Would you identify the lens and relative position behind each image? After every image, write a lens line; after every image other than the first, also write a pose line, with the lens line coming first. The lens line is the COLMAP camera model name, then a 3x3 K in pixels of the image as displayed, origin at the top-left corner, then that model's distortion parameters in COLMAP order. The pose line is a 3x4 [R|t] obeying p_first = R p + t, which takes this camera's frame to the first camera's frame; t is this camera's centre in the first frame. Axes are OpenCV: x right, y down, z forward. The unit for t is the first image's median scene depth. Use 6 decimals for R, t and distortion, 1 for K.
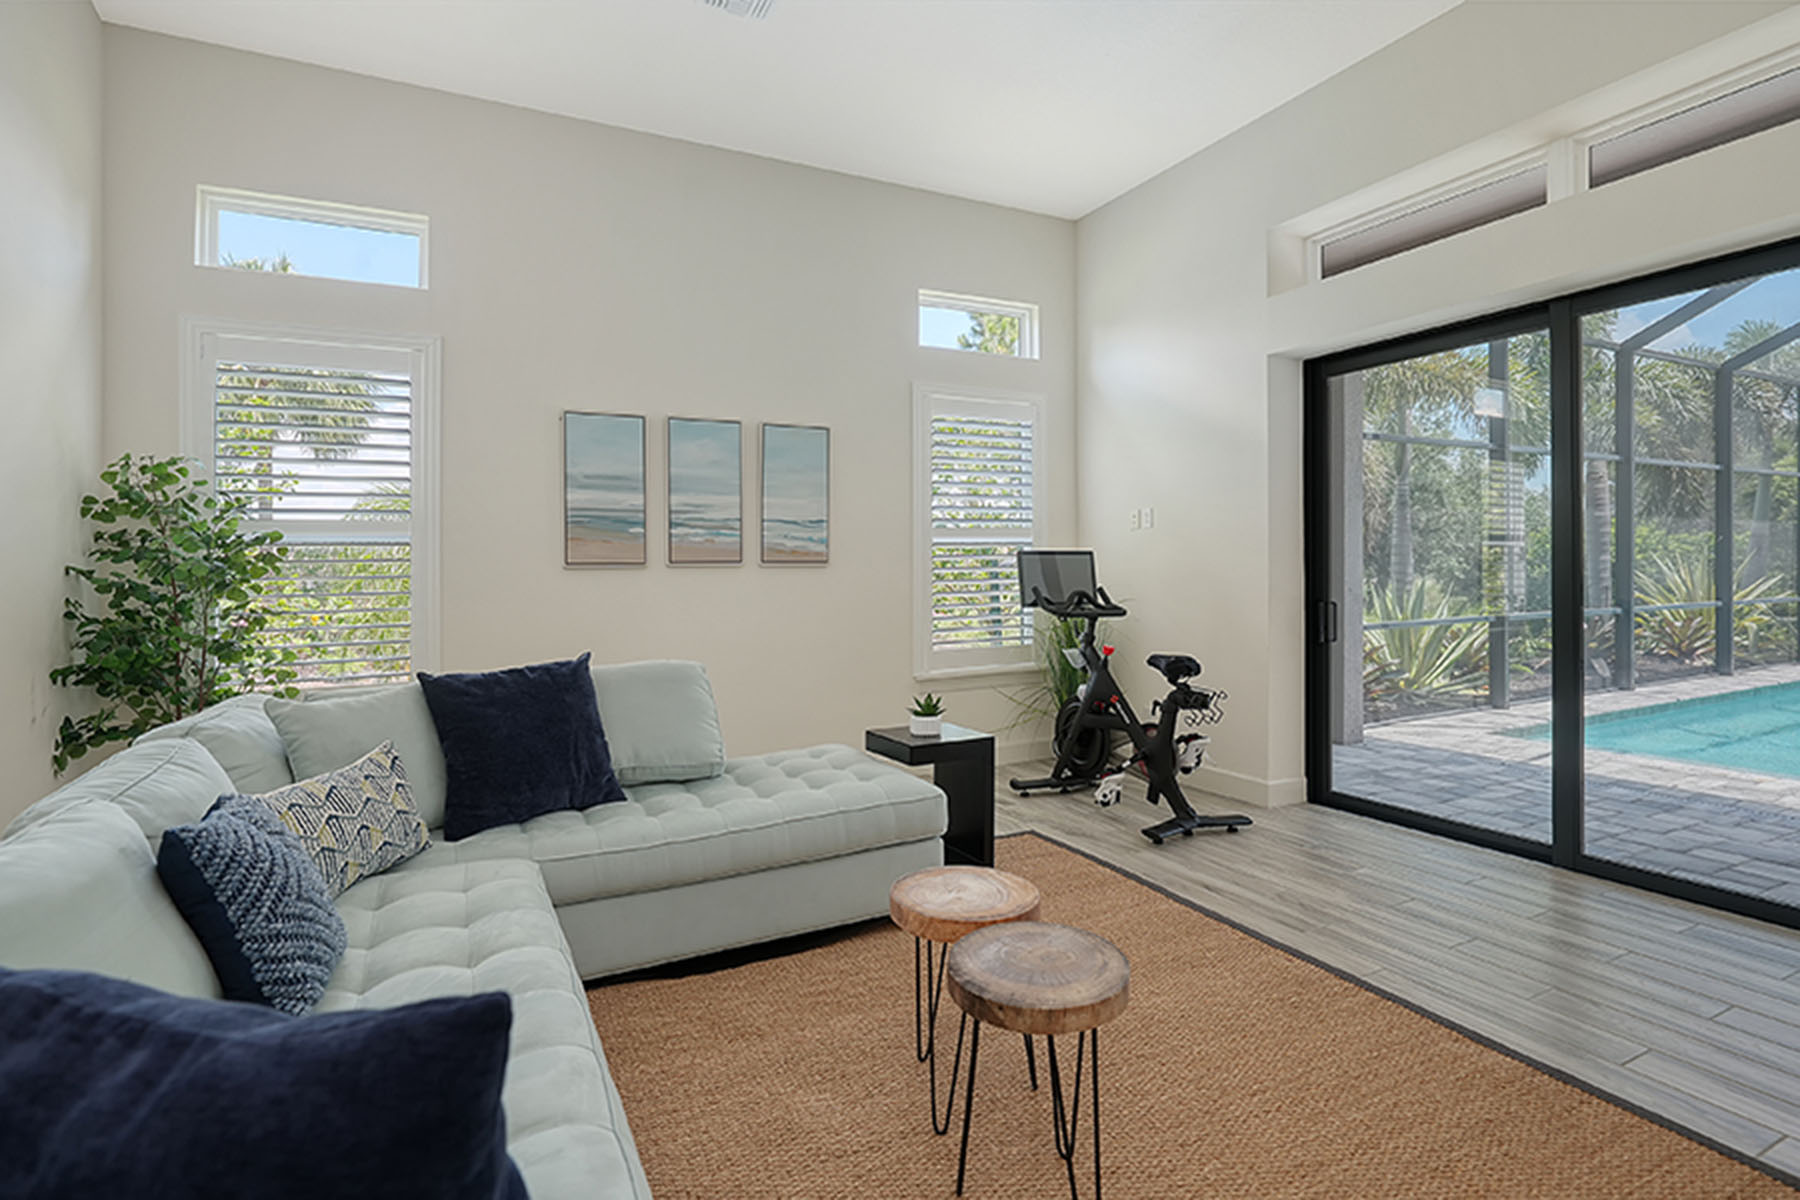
lens RADIAL K [[874.5, 0, 898.1], [0, 874.5, 571.8], [0, 0, 1]] dist [0.002310, 0.000218]
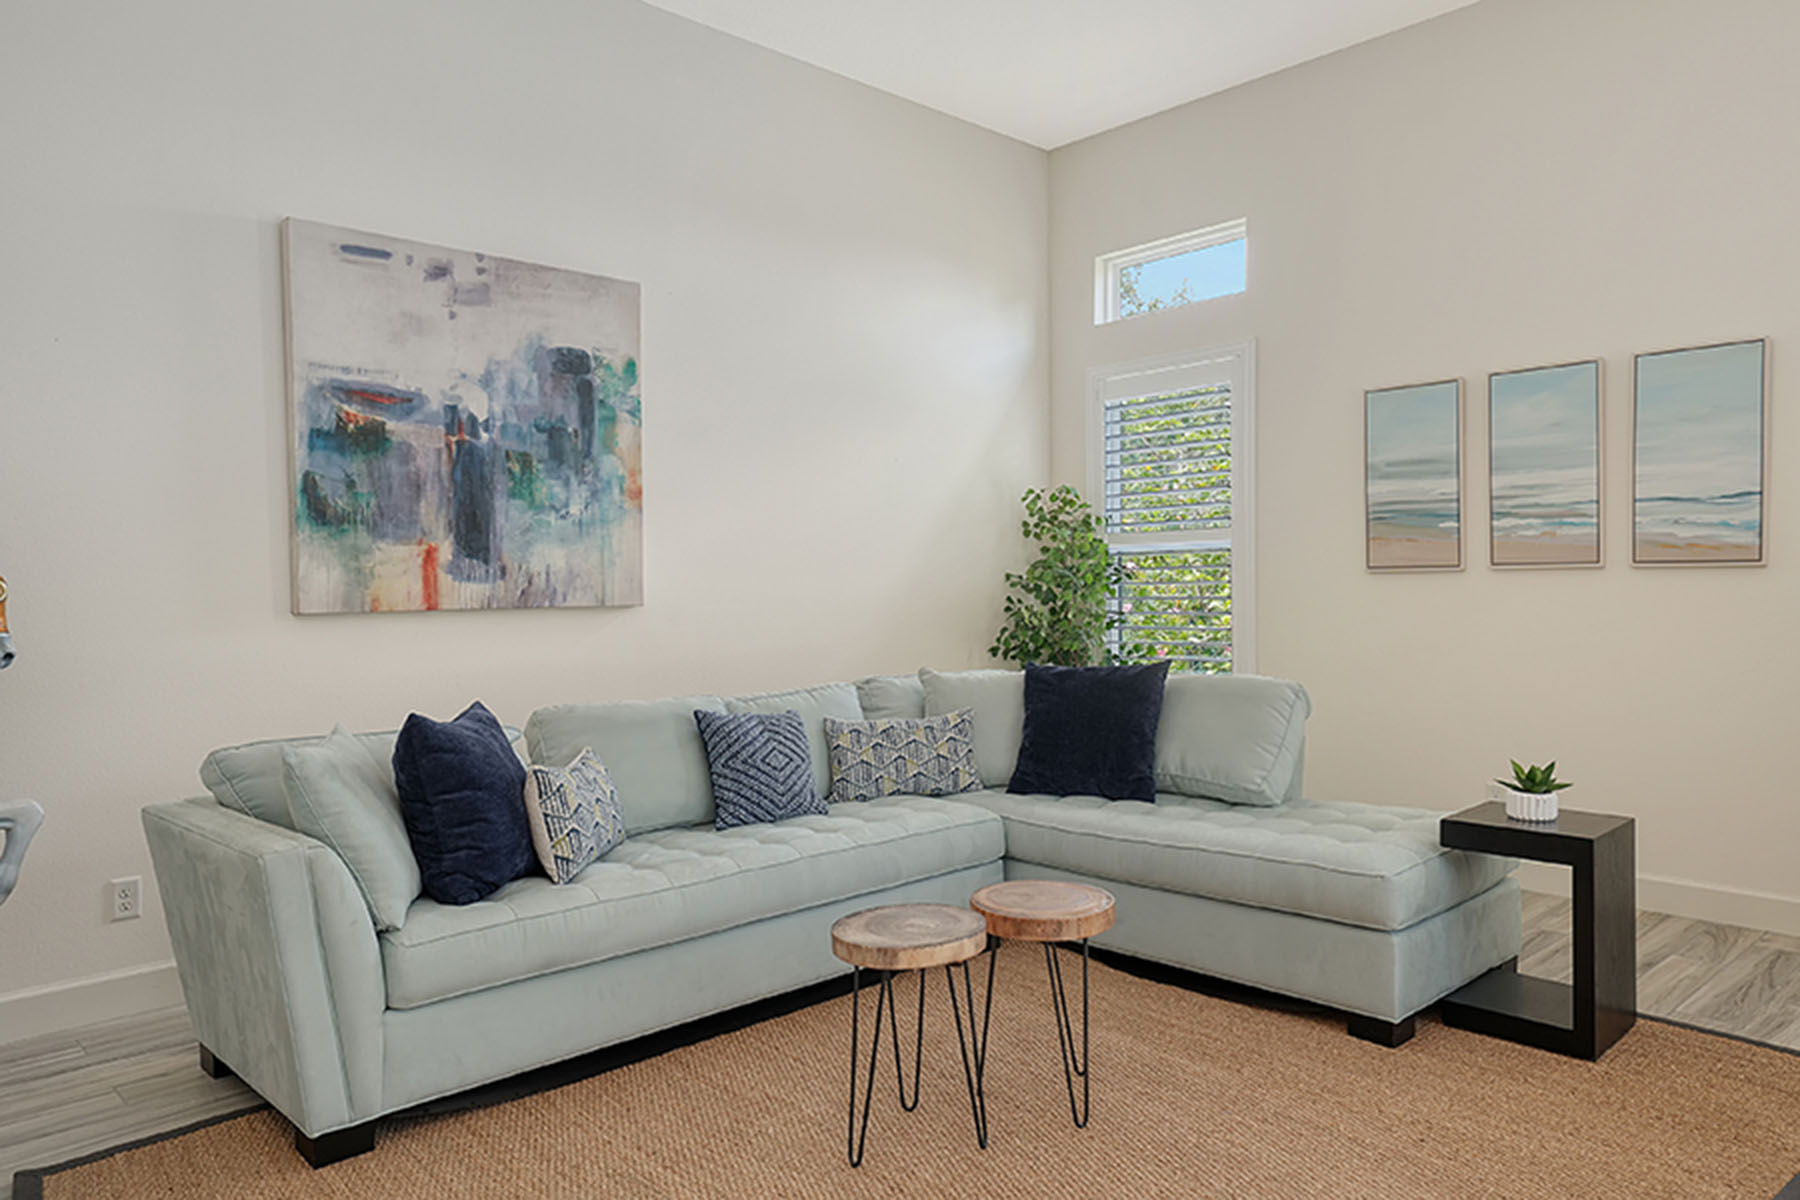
lens RADIAL K [[1239.3, 0, 900.0], [0, 1239.3, 600.0], [0, 0, 1]] dist [0.047868, 0.000349]
pose [[0.288686, 0.023158, -0.957144, 0.667109], [0.007245, 0.999626, 0.026371, -0.012897], [0.957396, -0.014547, 0.288410, 0.197085]]
